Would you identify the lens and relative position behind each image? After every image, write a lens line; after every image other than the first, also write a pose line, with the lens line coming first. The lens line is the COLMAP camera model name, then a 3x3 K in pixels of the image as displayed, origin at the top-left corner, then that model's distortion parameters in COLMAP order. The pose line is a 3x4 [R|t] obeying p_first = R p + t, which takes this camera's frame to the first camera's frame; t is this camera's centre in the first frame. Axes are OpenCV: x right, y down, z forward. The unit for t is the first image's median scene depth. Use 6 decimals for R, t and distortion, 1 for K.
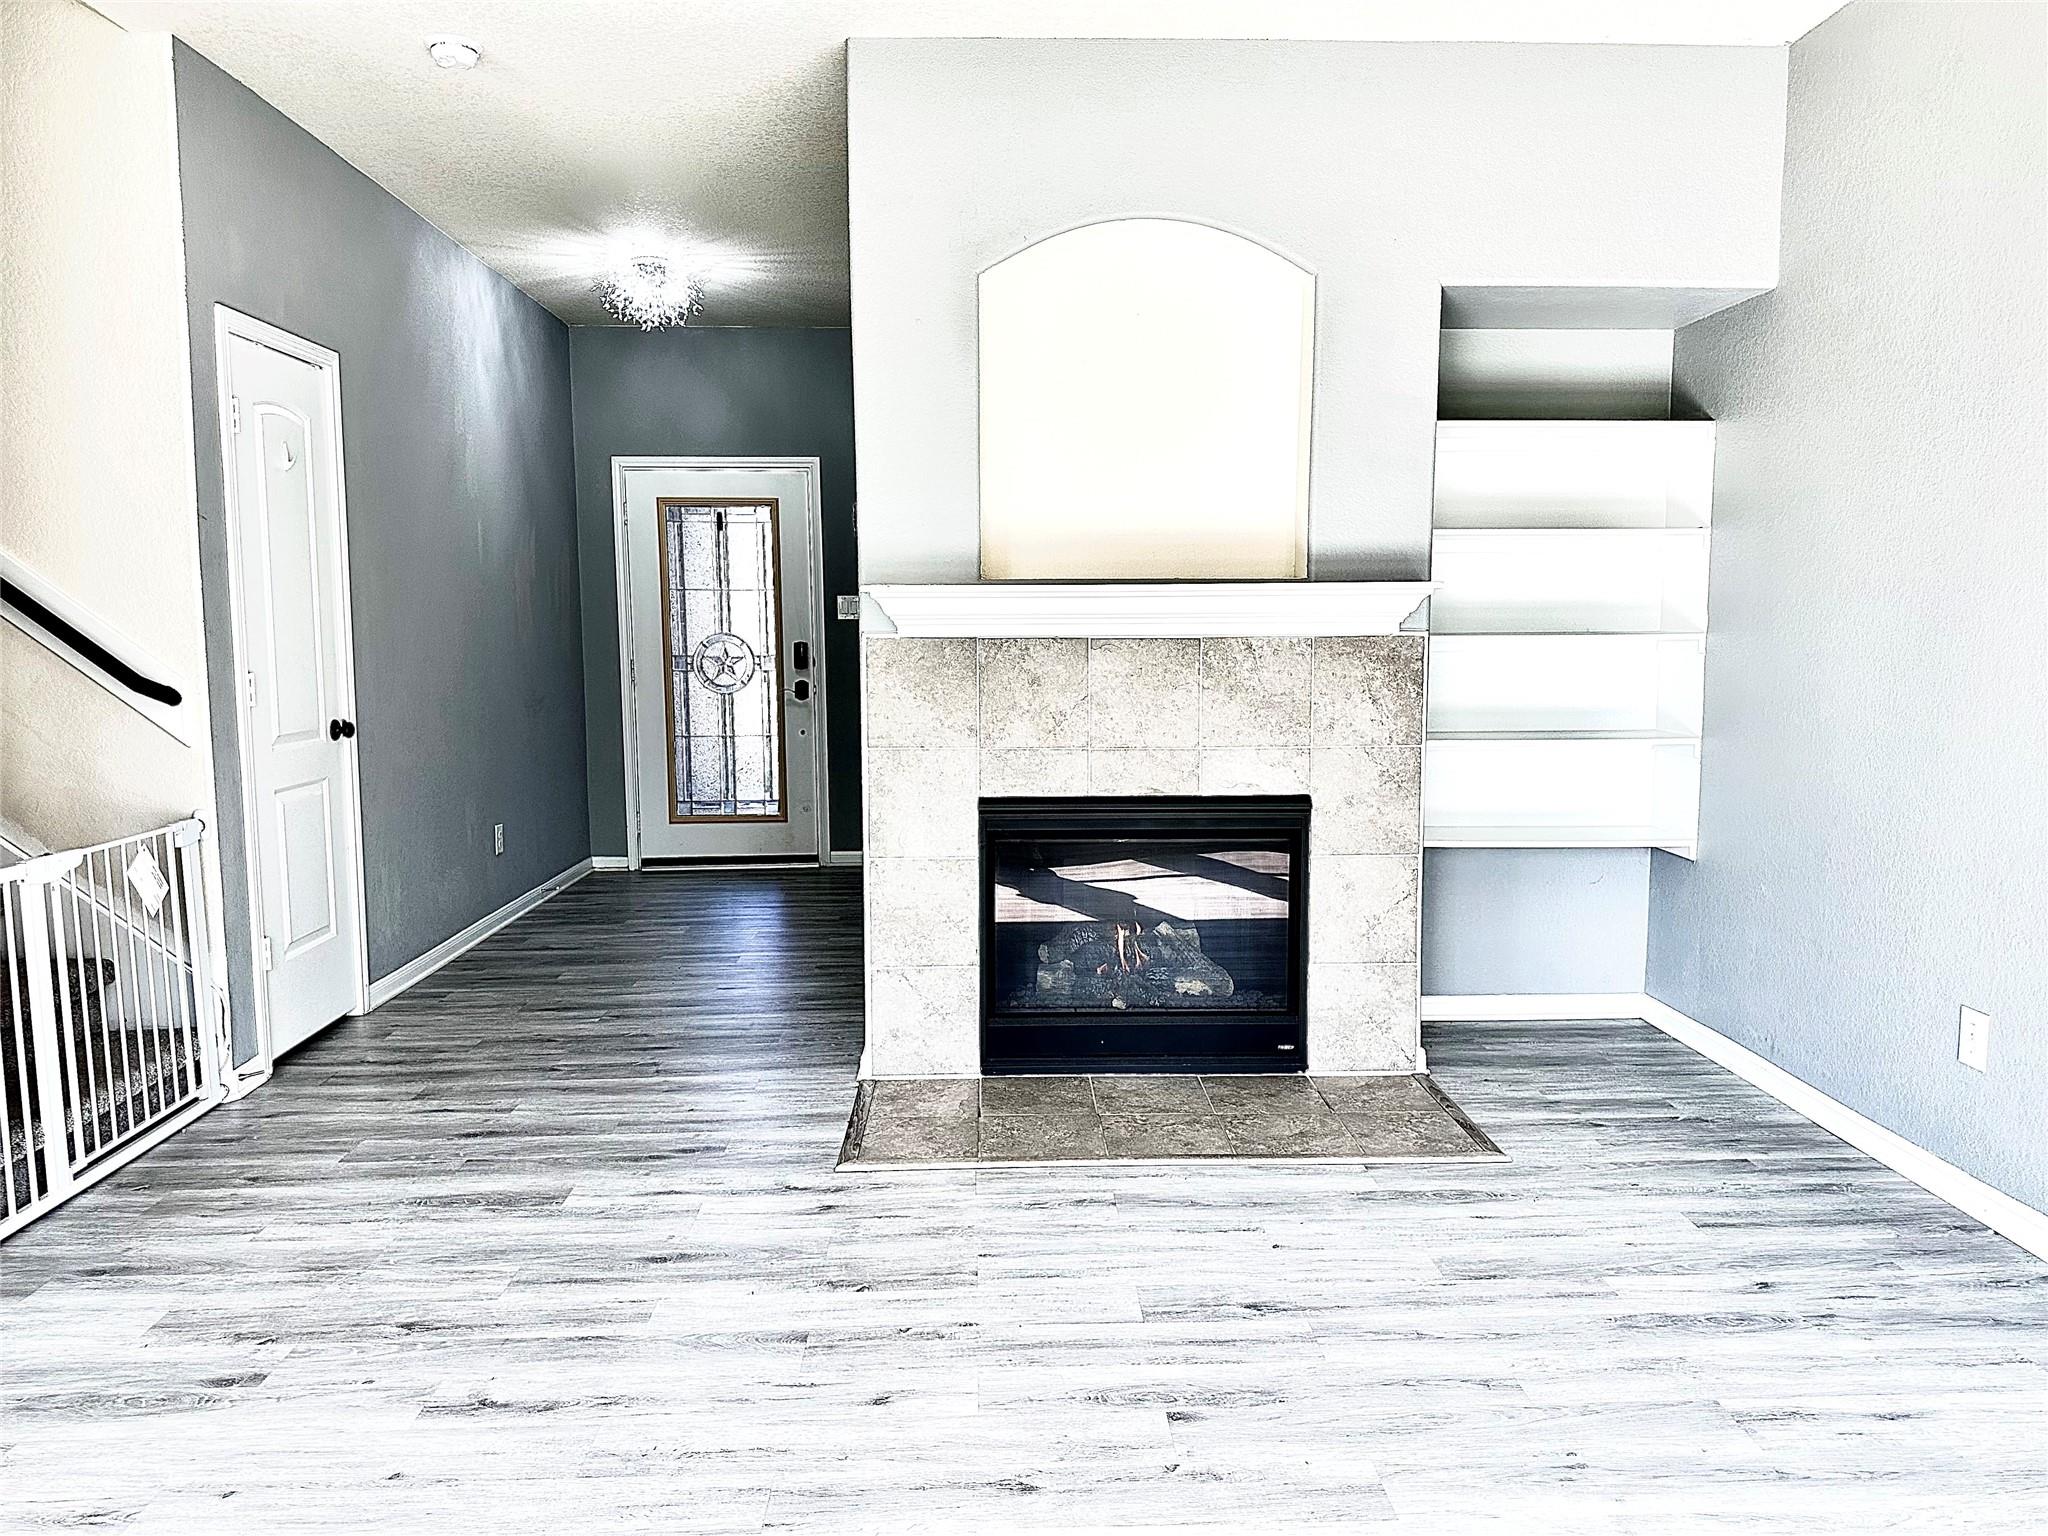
lens RADIAL K [[1441.5, 0, 1035.6], [0, 1441.5, 771.0], [0, 0, 1]] dist [0.067130, -0.085084]
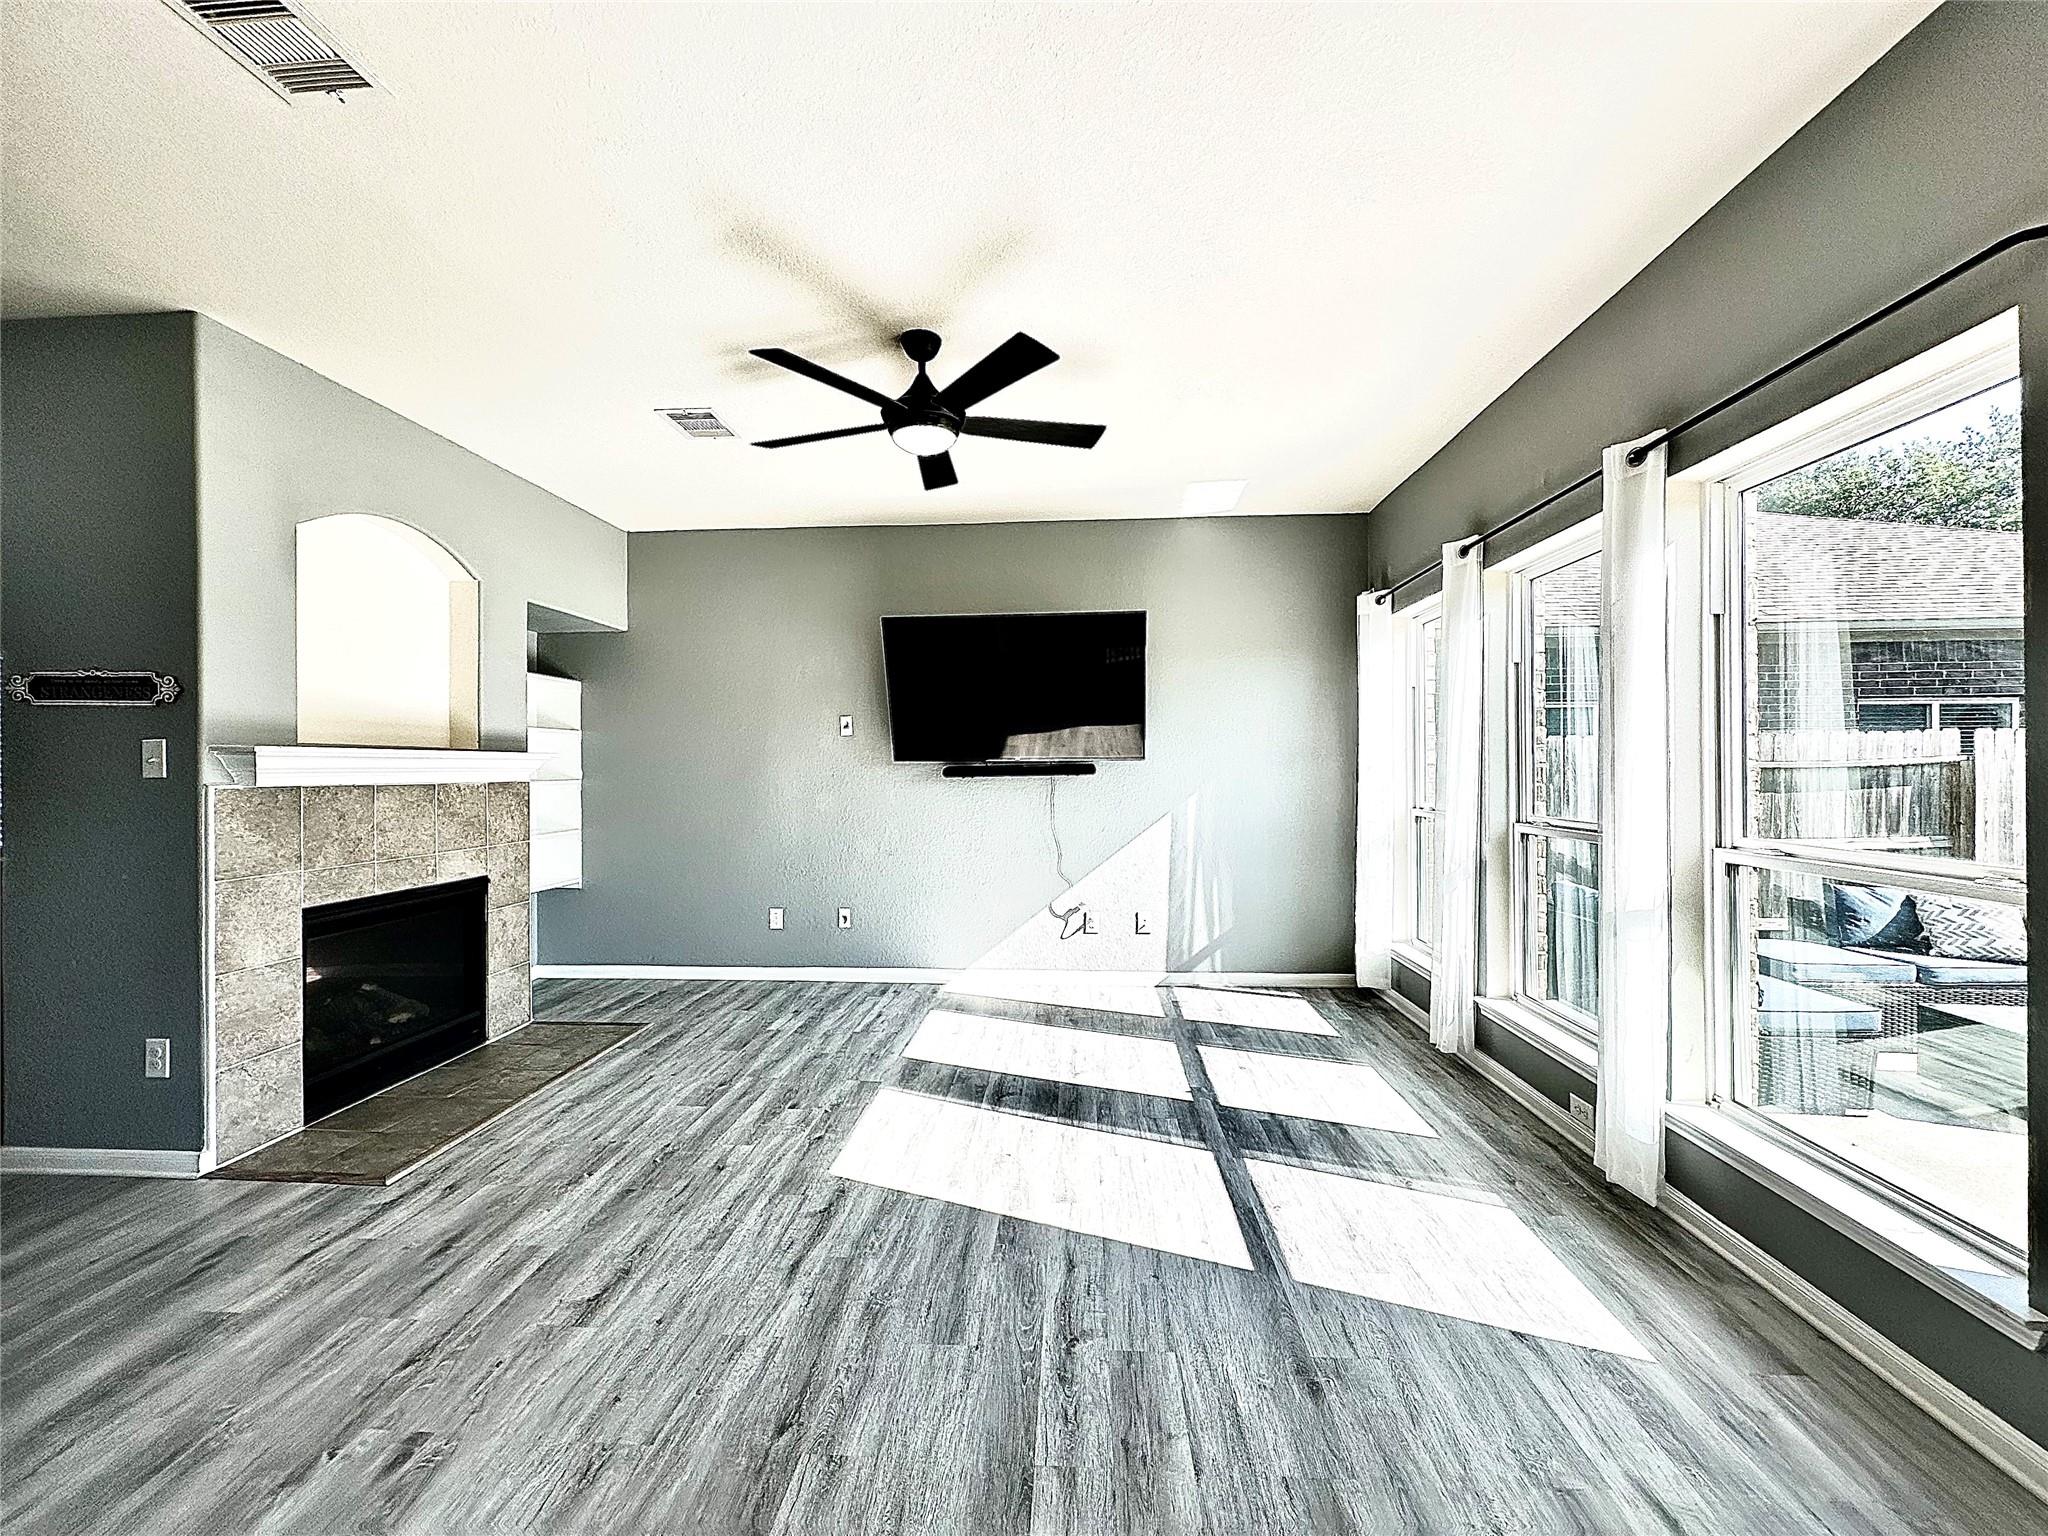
lens RADIAL K [[817.7, 0, 1024.0], [0, 817.7, 768.0], [0, 0, 1]] dist [-0.001933, -0.000022]
pose [[0.104458, 0.002109, 0.994527, -0.728355], [0.110854, 0.993742, -0.013750, -0.026426], [-0.988332, 0.111683, 0.103570, 0.266192]]
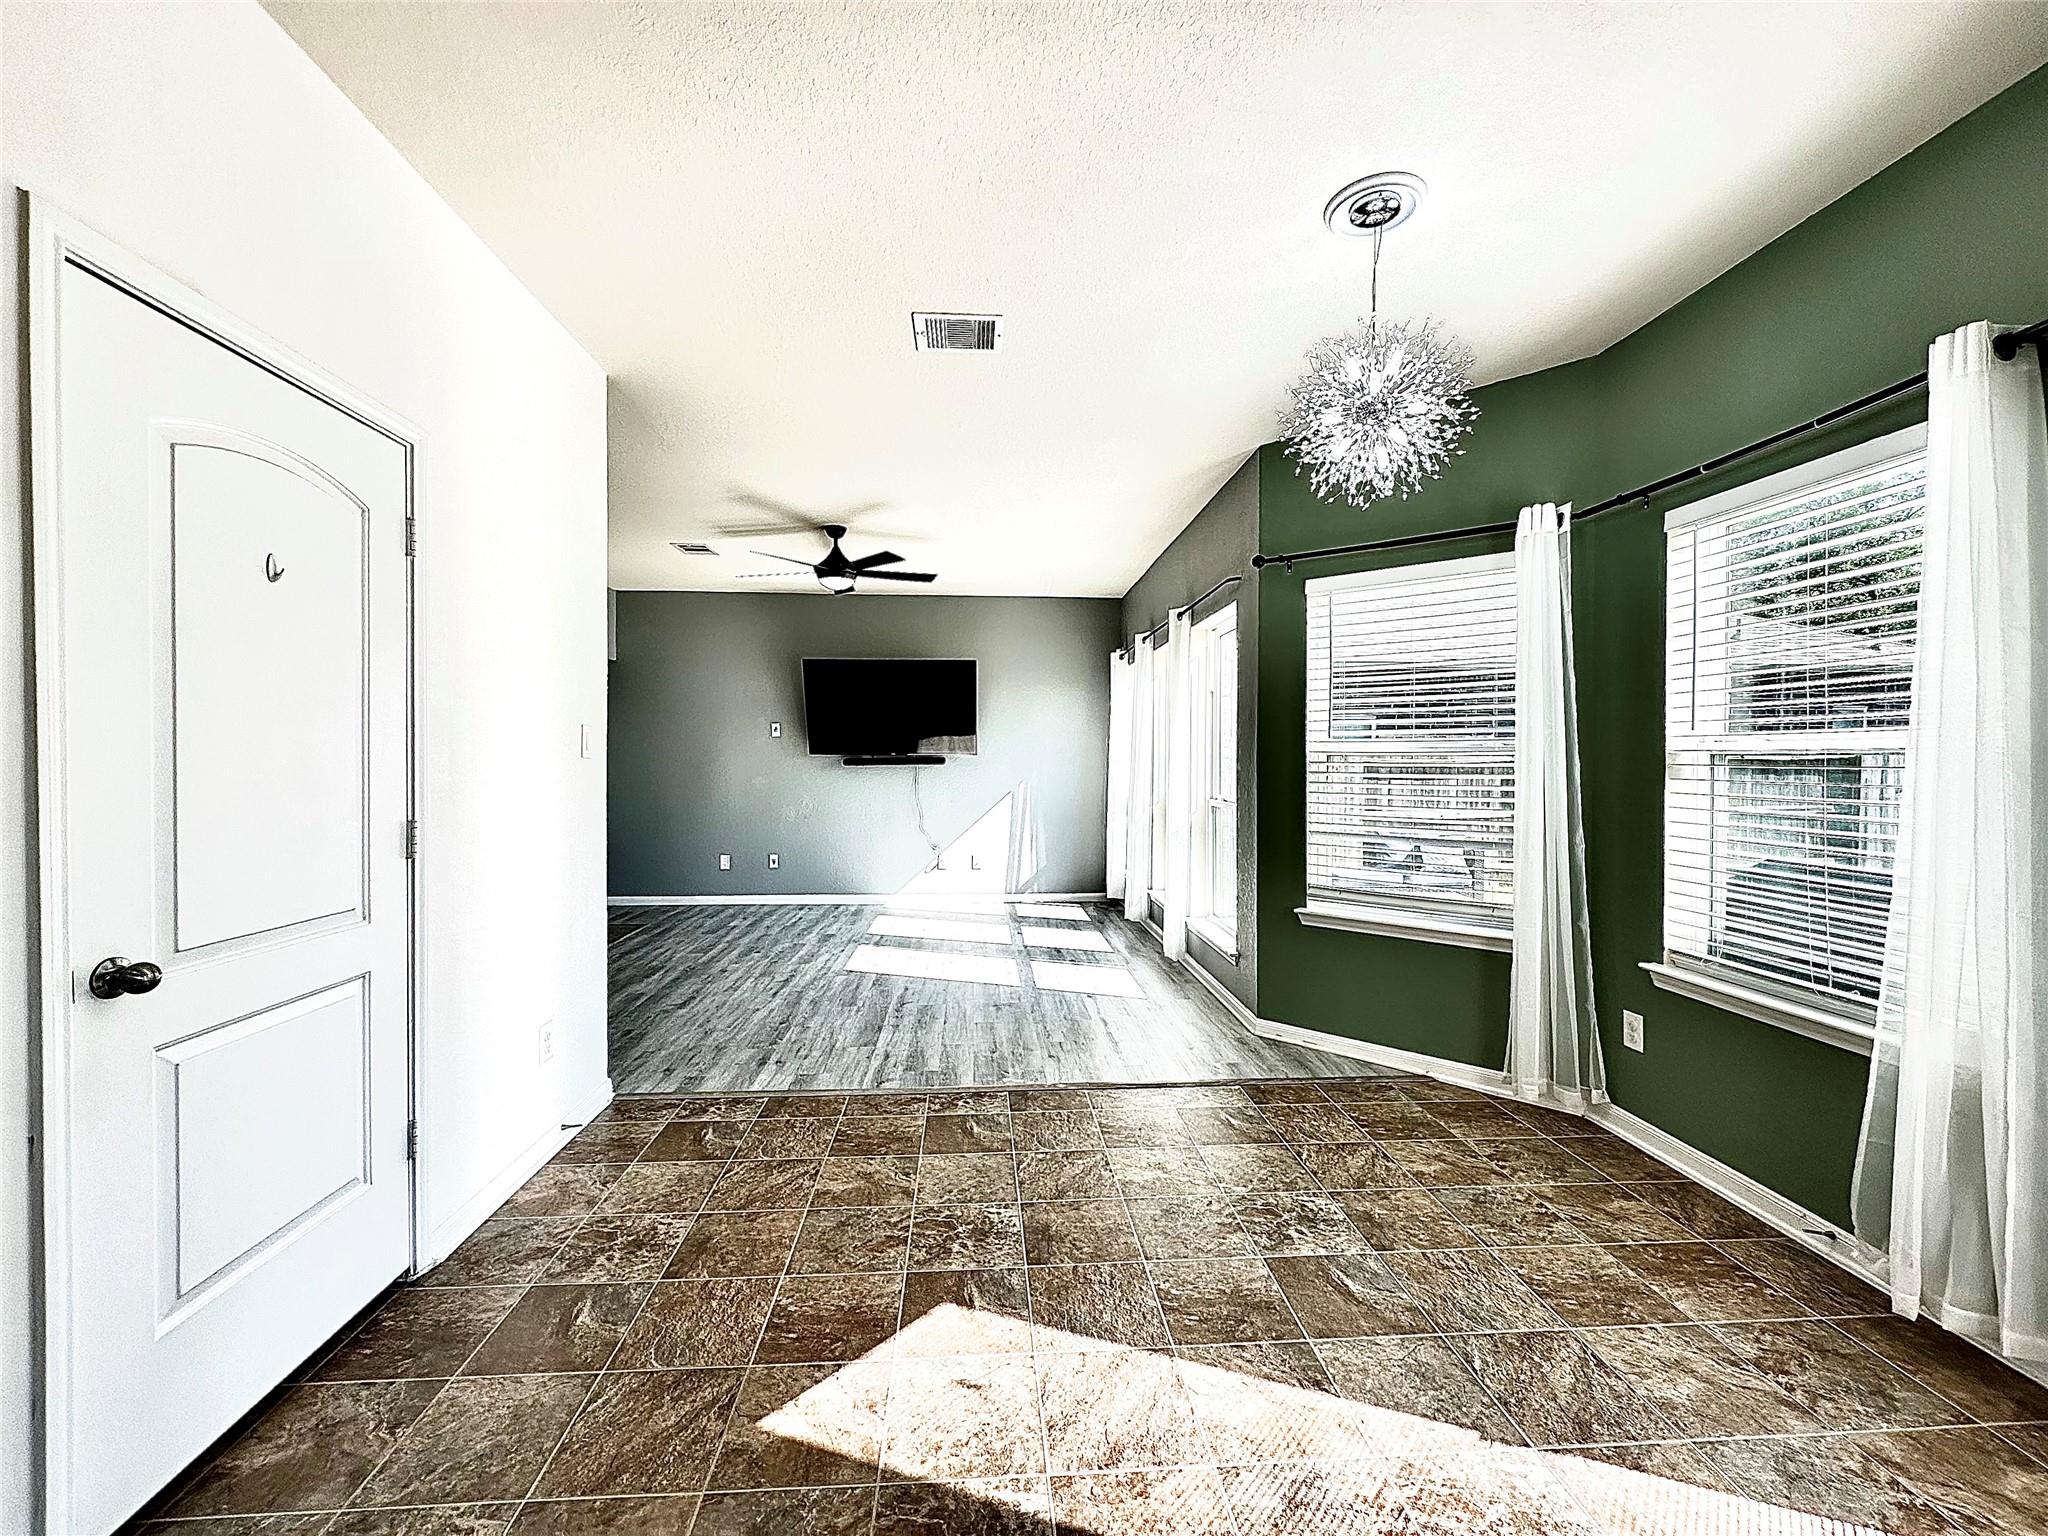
lens RADIAL K [[817.7, 0, 1024.0], [0, 817.7, 768.0], [0, 0, 1]] dist [-0.001933, -0.000022]
pose [[-0.024119, -0.007133, 0.999684, -1.375730], [0.103722, 0.994560, 0.009599, -0.012131], [-0.994314, 0.103921, -0.023248, 0.152292]]
